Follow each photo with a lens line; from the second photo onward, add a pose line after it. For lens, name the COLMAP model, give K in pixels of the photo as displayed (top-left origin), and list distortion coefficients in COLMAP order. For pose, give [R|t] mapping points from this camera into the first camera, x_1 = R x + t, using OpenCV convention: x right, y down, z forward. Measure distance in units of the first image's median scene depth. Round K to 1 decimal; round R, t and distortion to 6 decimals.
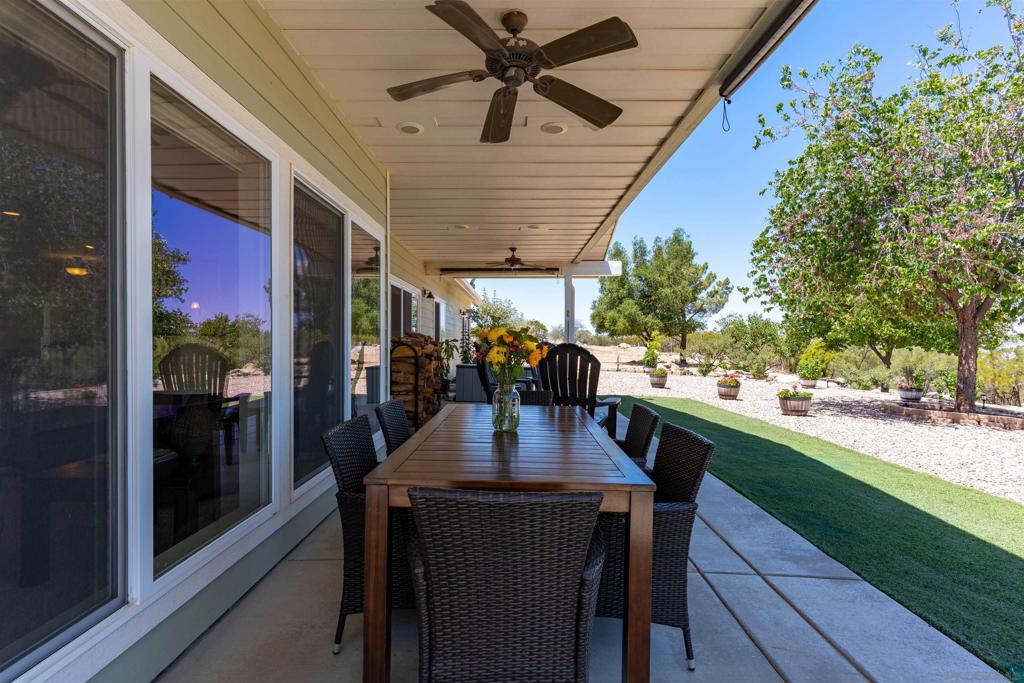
lens RADIAL K [[490.9, 0, 512.3], [0, 490.9, 342.3], [0, 0, 1]] dist [-0.009475, -0.000107]
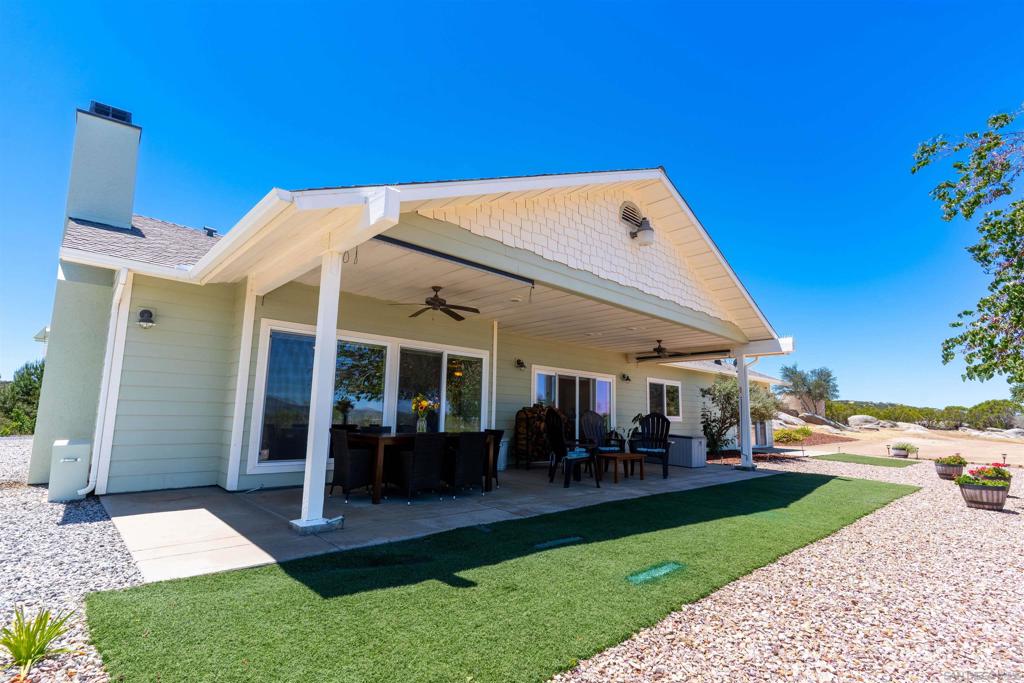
lens RADIAL K [[490.9, 0, 511.2], [0, 490.9, 338.9], [0, 0, 1]] dist [-0.009475, -0.000107]
pose [[0.680770, -0.100815, -0.725526, 0.672859], [-0.023881, 0.986902, -0.159542, 0.019835], [0.732108, 0.125938, 0.669446, -0.151268]]
